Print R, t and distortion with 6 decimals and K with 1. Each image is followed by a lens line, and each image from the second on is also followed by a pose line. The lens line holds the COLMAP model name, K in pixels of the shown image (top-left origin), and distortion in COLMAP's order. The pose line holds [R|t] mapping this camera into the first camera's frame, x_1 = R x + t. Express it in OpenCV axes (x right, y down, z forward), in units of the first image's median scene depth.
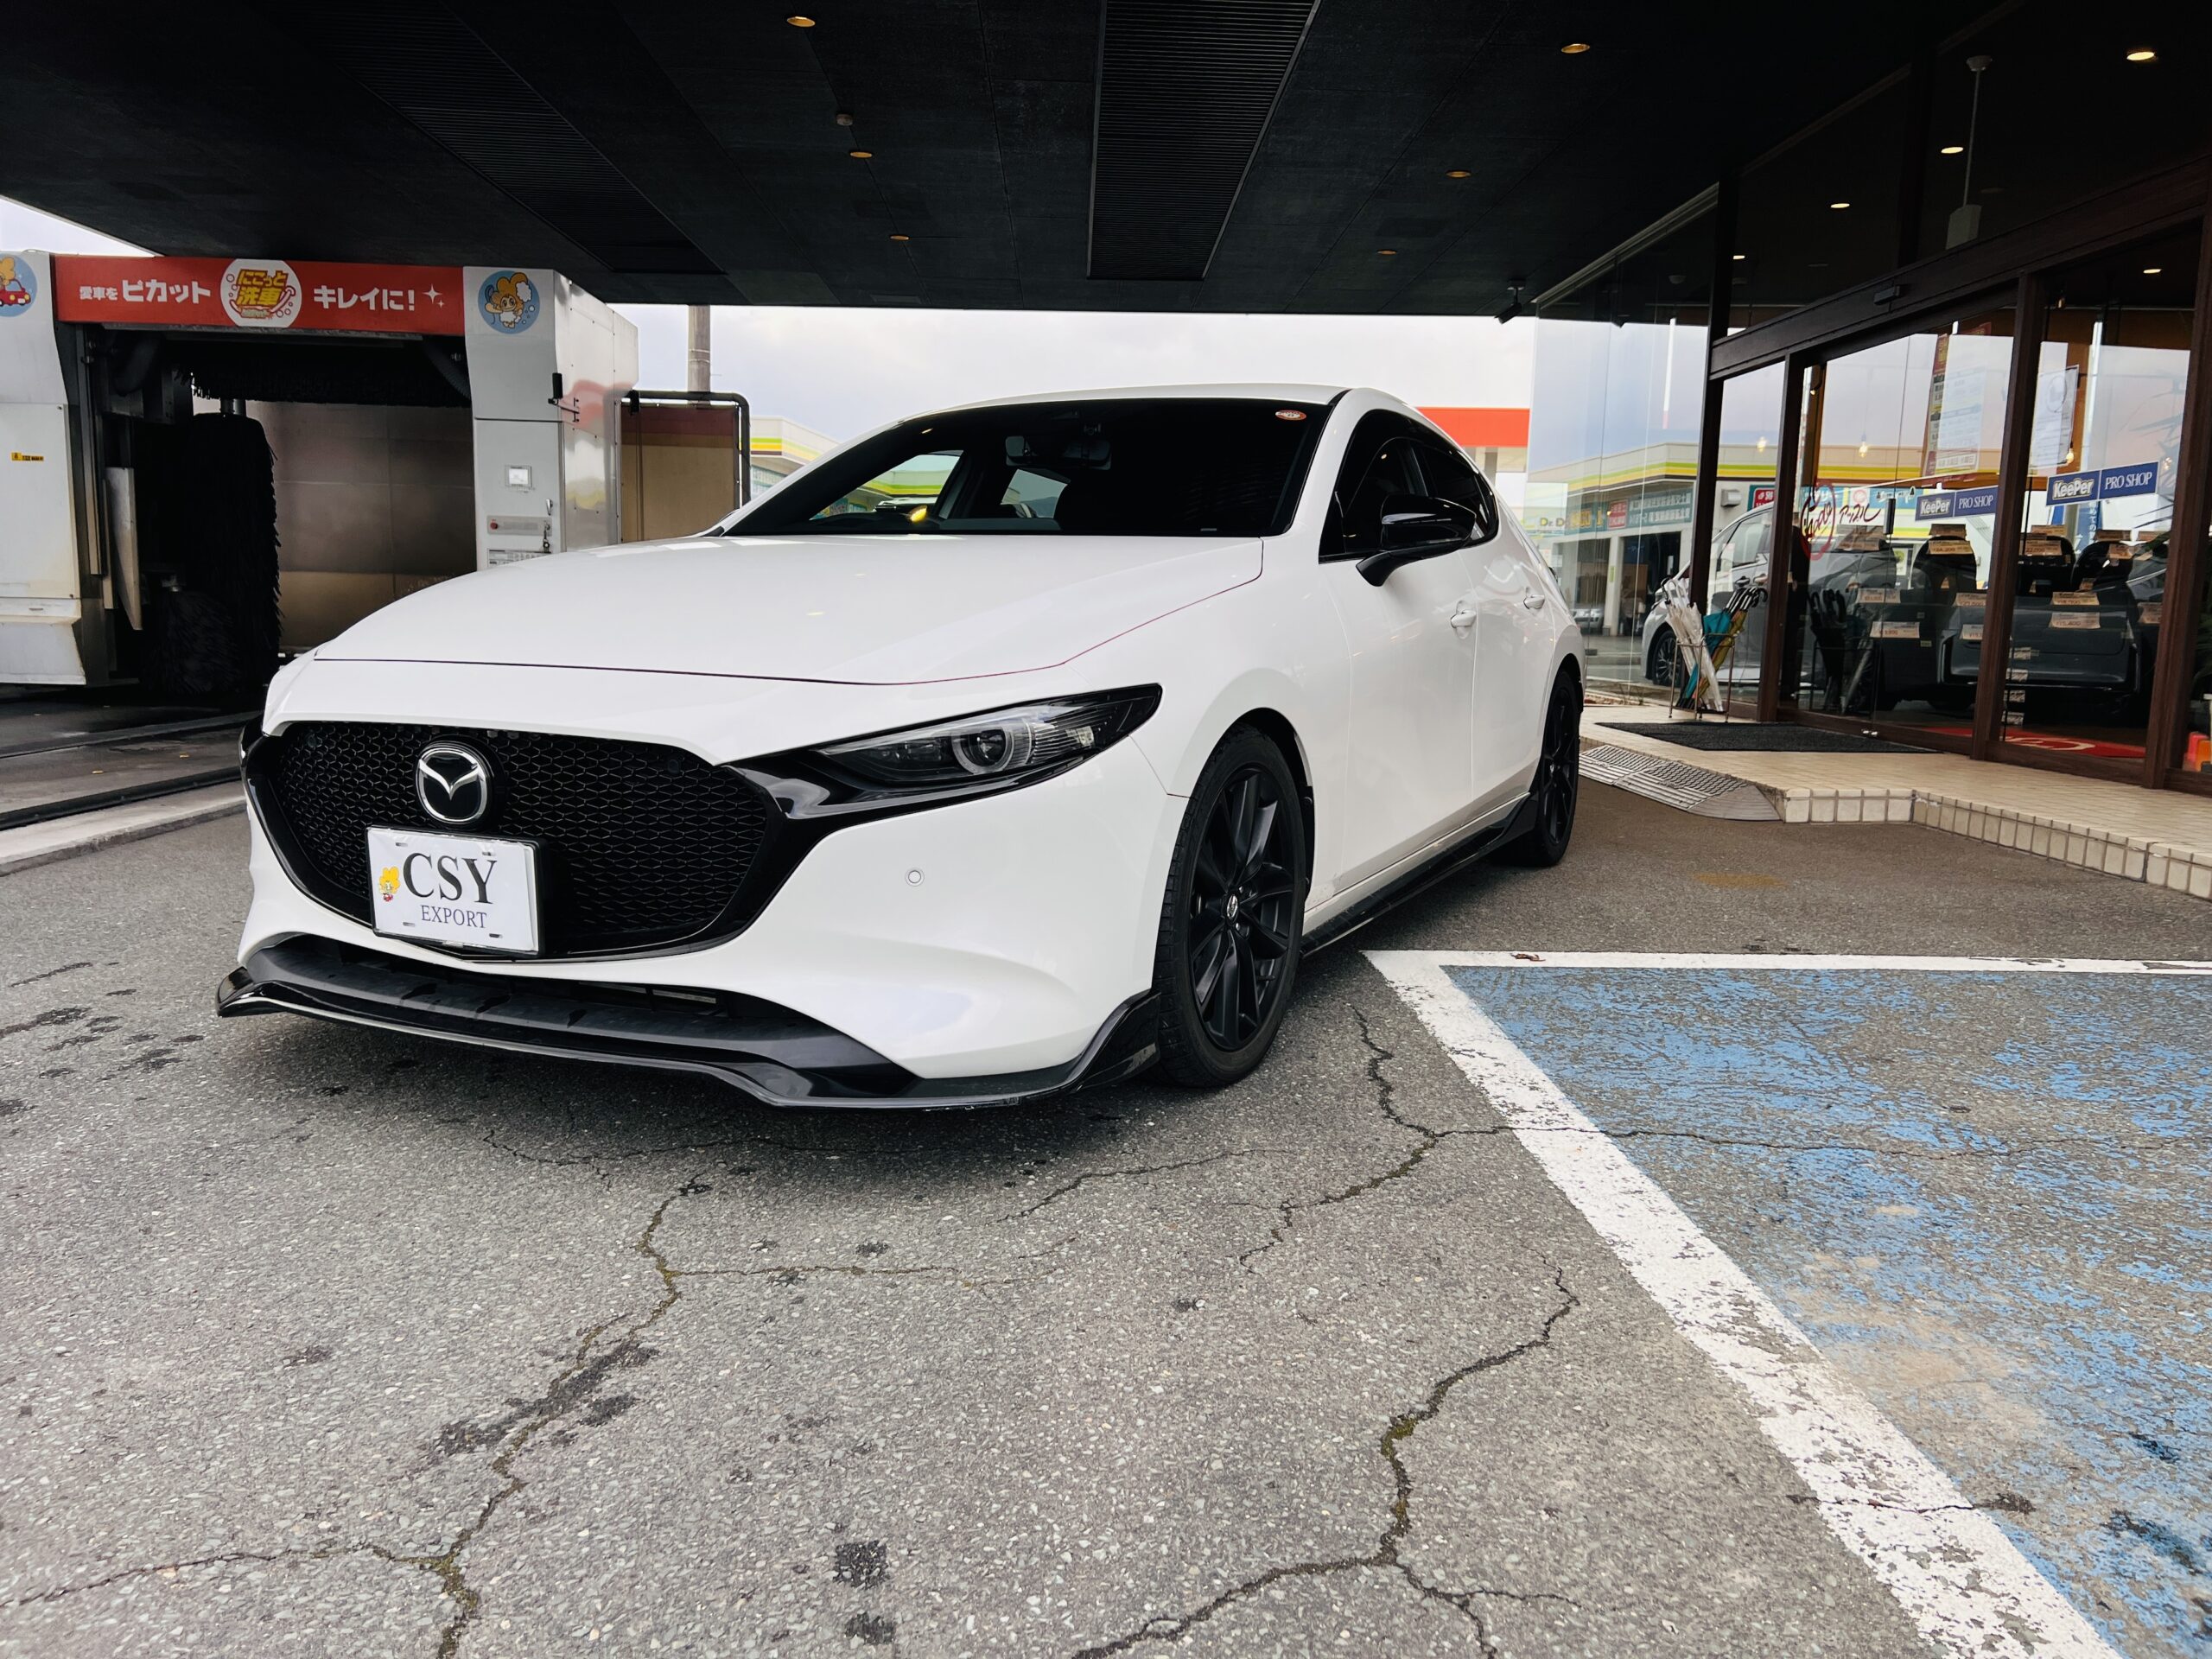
lens RADIAL K [[1674.2, 0, 1101.3], [0, 1674.2, 838.2], [0, 0, 1]] dist [0.068565, -0.081981]
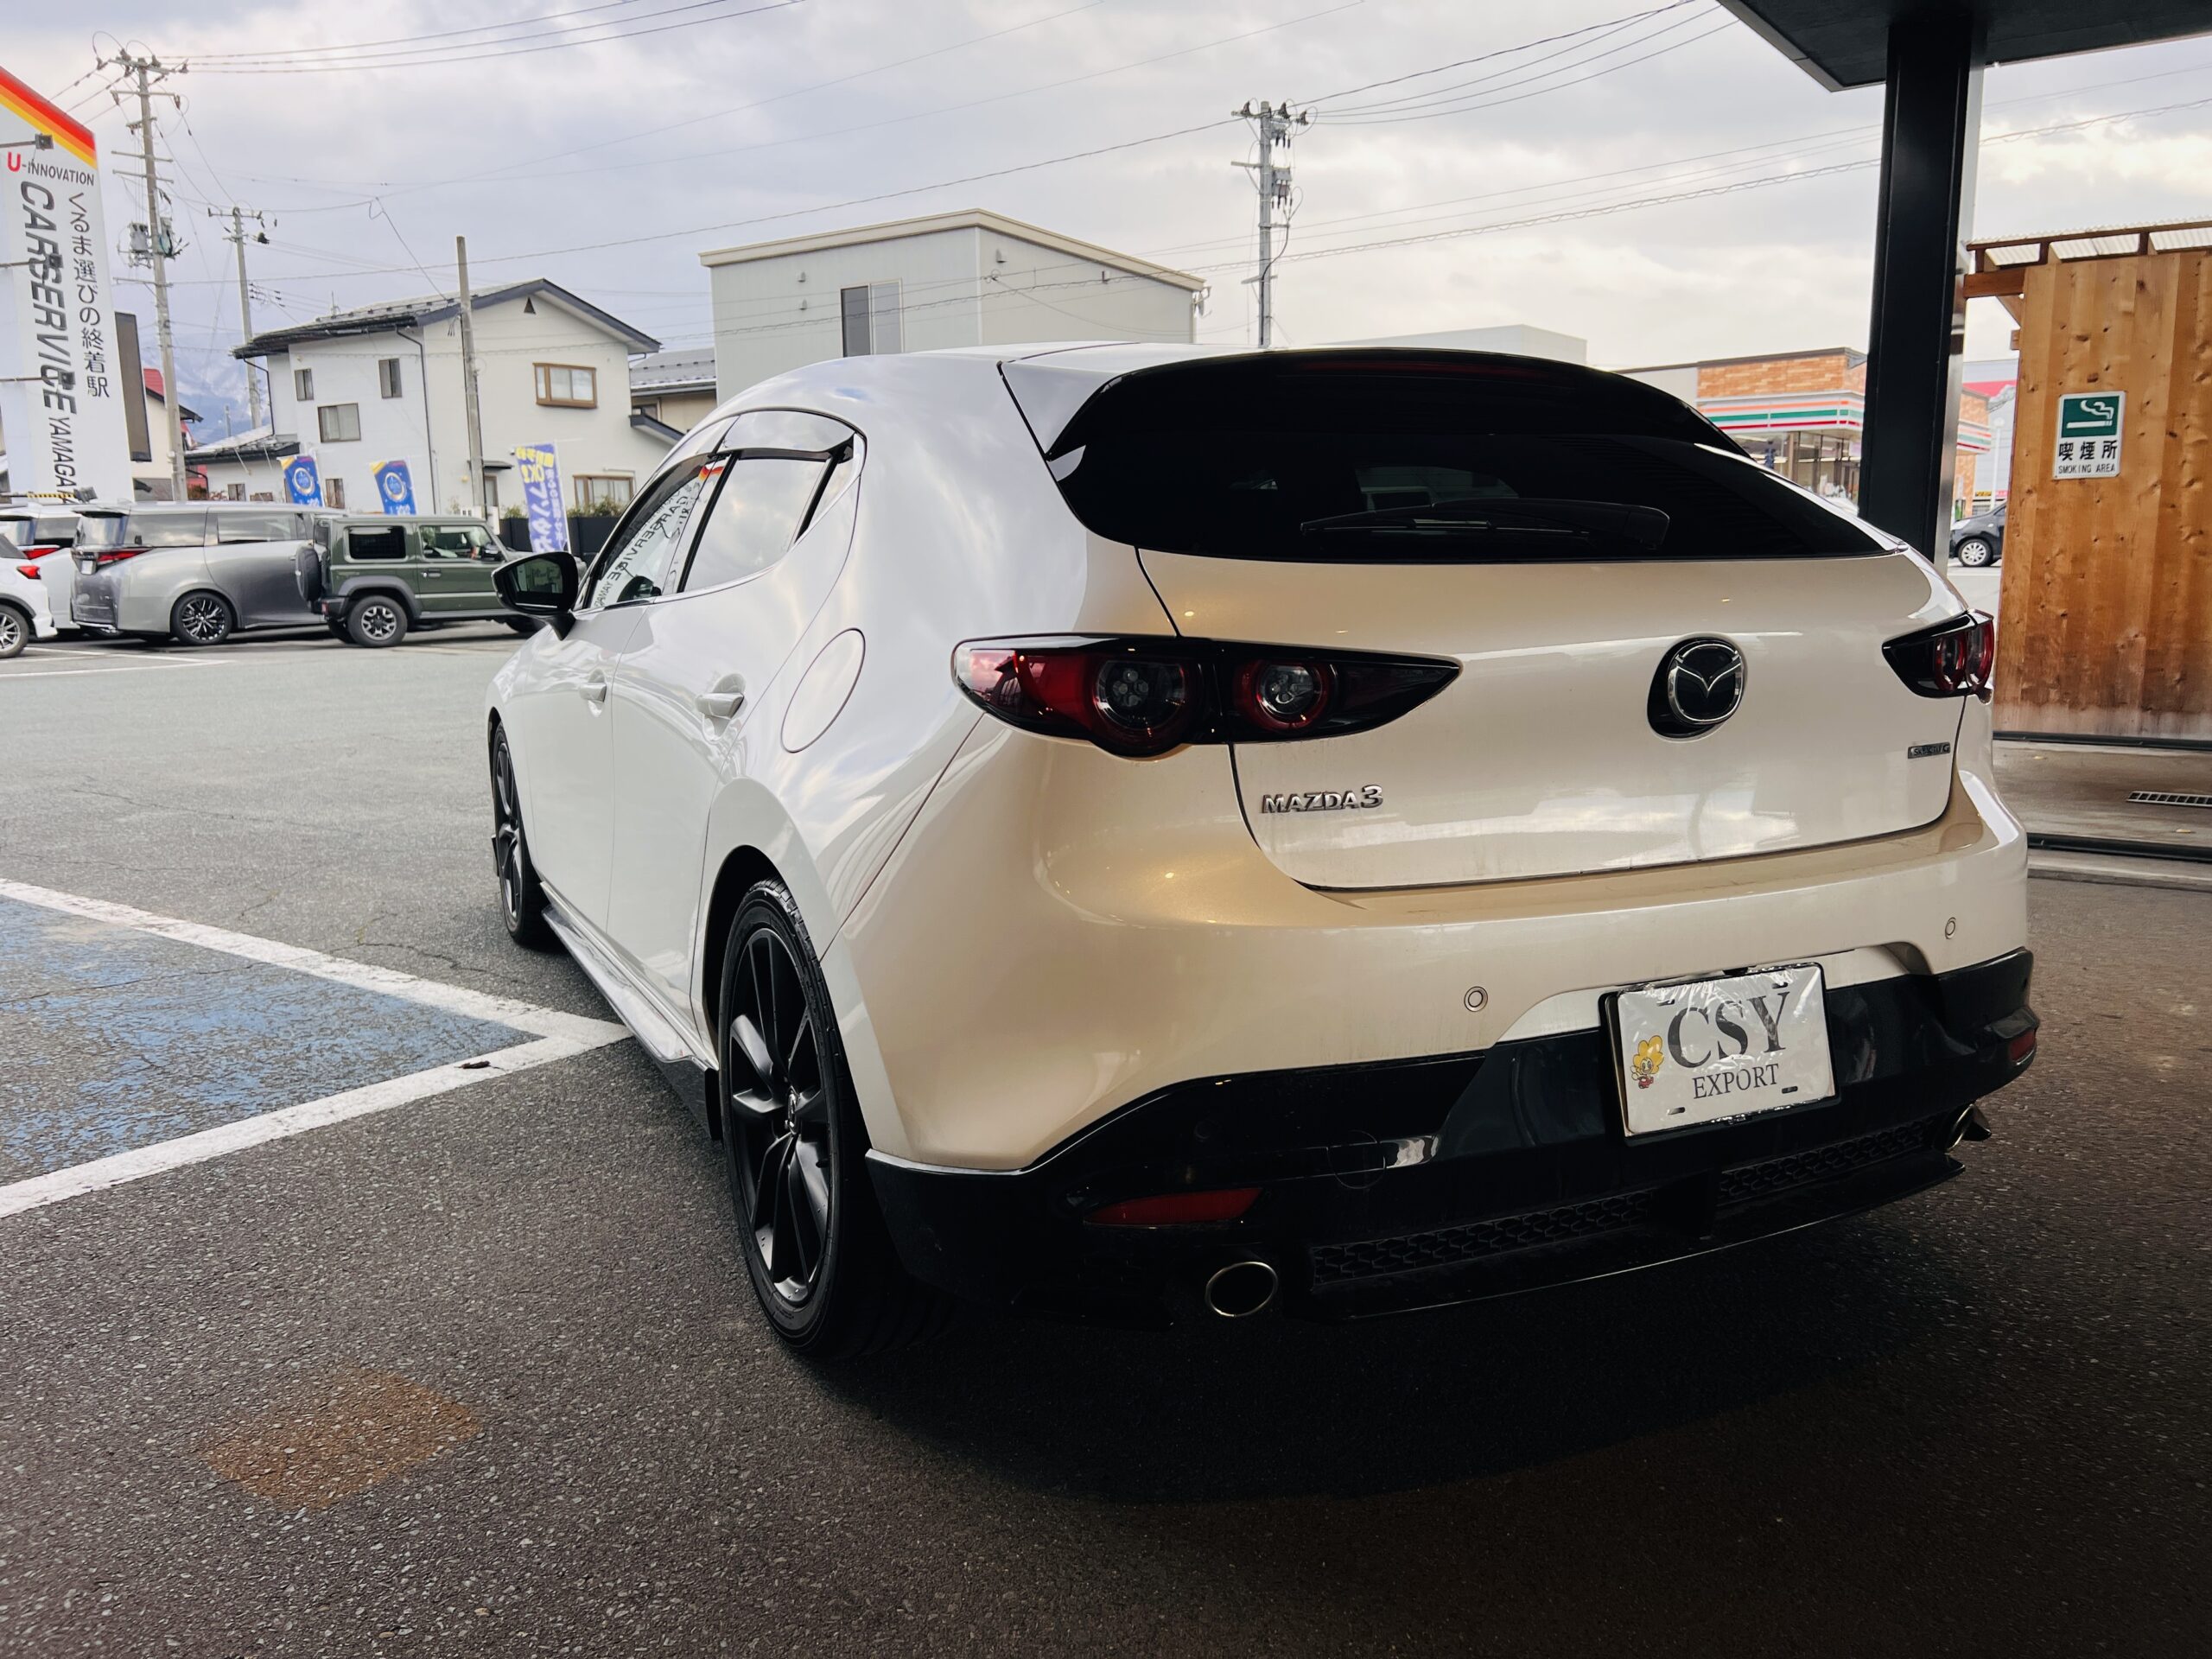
lens RADIAL K [[1693.4, 0, 1106.0], [0, 1693.4, 829.5], [0, 0, 1]] dist [0.033043, -0.034001]
pose [[-0.613818, 0.114962, -0.781032, 0.926369], [-0.114126, 0.966026, 0.231884, -0.368302], [0.781155, 0.231470, -0.579844, 2.207825]]
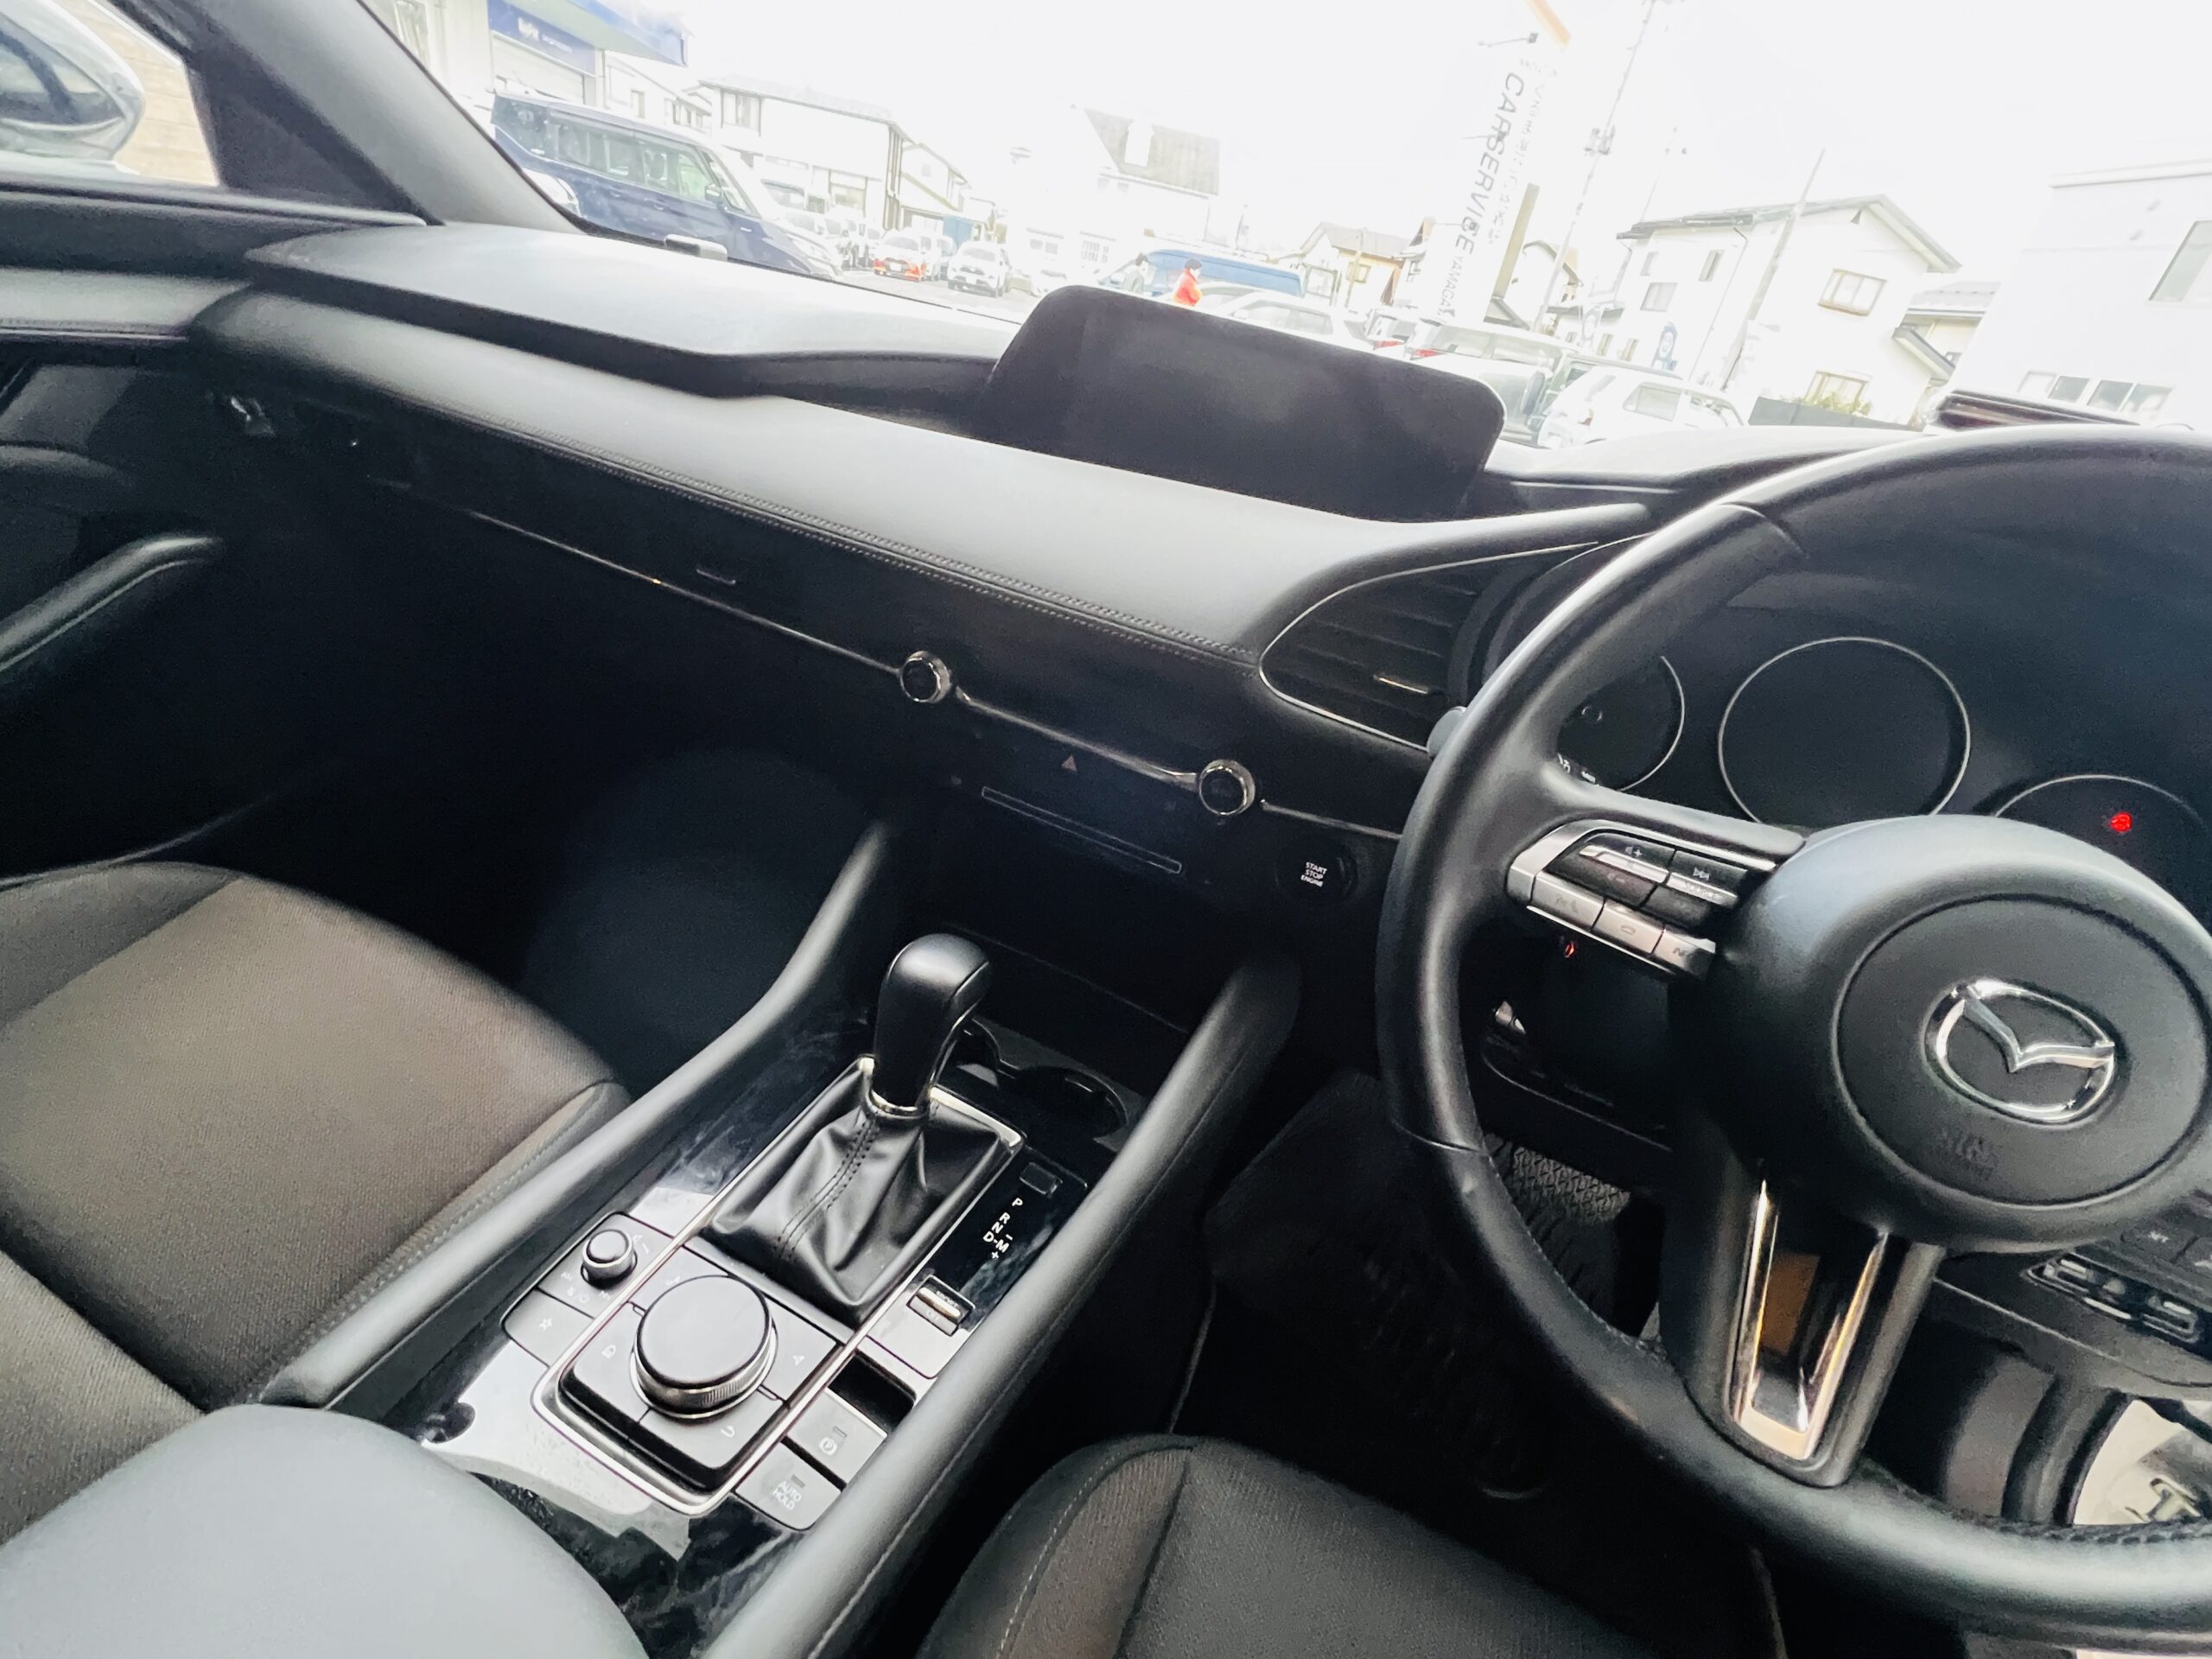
lens RADIAL K [[1014.1, 0, 1098.9], [0, 1014.1, 845.3], [0, 0, 1]] dist [-0.007756, 0.001454]
pose [[-0.978479, -0.174934, -0.109435, -0.070576], [-0.205549, 0.779816, 0.591301, -0.257848], [-0.018100, 0.601070, -0.798992, 1.419837]]
